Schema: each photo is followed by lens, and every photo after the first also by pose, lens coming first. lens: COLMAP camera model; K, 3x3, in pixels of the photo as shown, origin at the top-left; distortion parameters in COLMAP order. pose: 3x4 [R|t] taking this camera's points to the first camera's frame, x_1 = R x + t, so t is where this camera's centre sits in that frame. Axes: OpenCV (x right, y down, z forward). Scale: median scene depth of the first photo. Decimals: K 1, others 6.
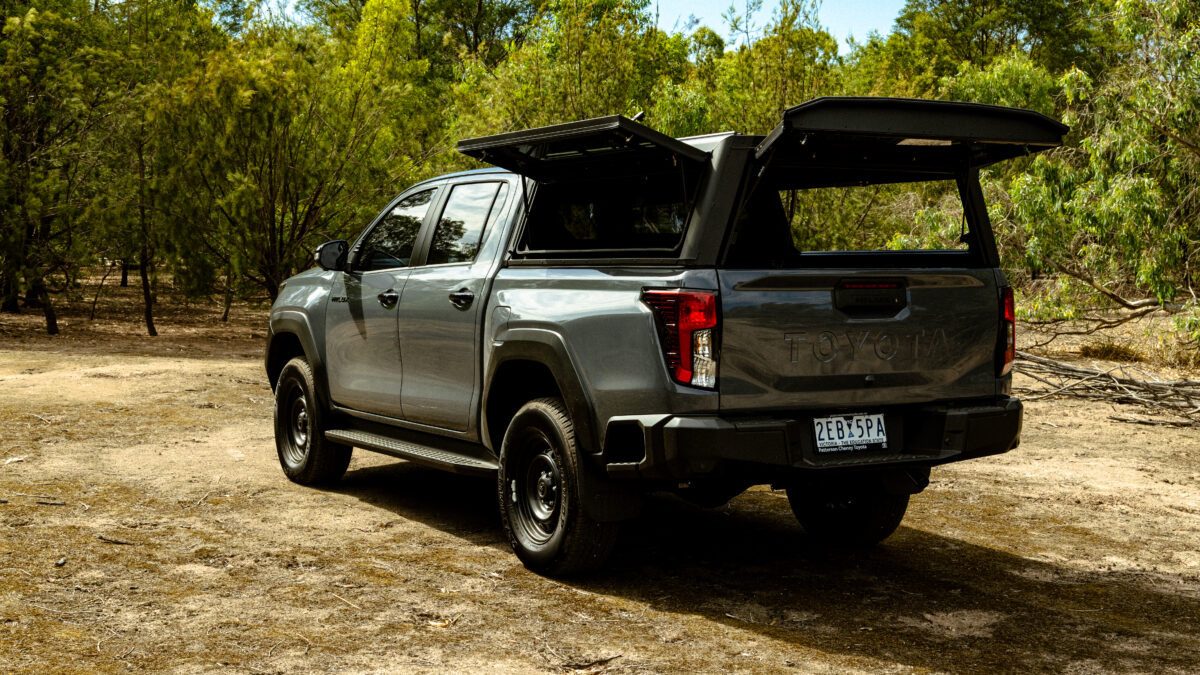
lens RADIAL K [[1615.9, 0, 600.0], [0, 1615.9, 337.5], [0, 0, 1]] dist [-0.004858, -0.026779]
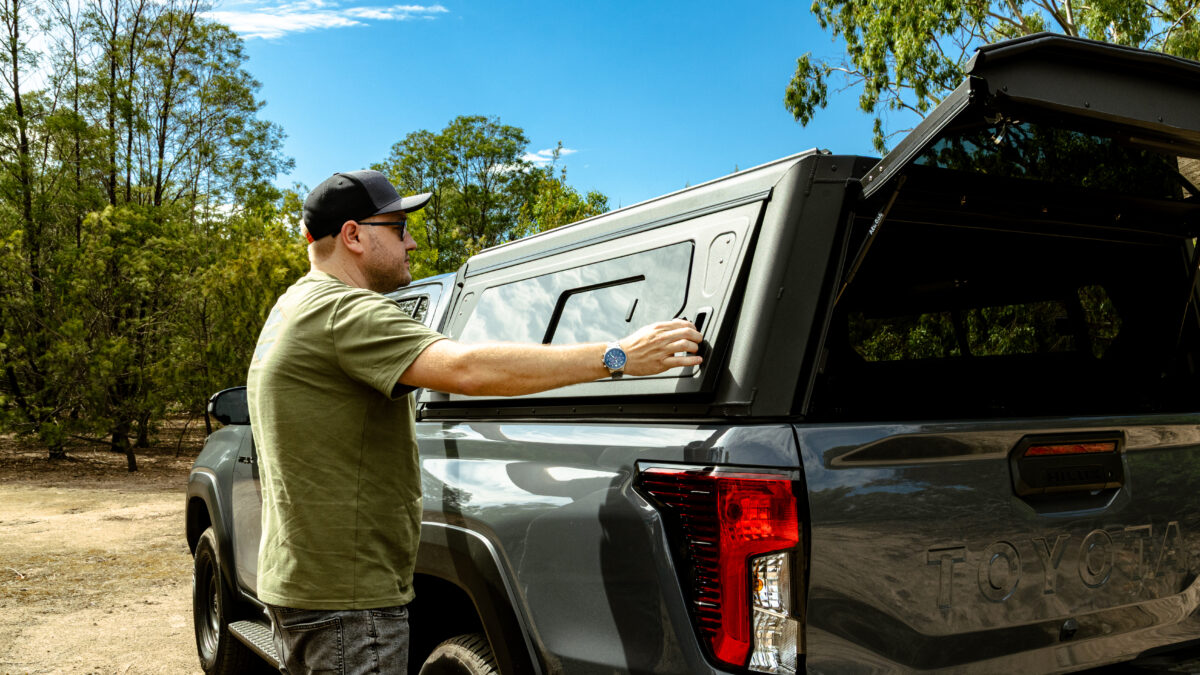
lens RADIAL K [[1062.9, 0, 600.0], [0, 1062.9, 337.5], [0, 0, 1]] dist [-0.000880, 0.000760]
pose [[0.999639, -0.016603, 0.021117, 0.005506], [0.018799, 0.993925, -0.108447, -0.023194], [-0.019188, 0.108804, 0.993878, 0.454931]]
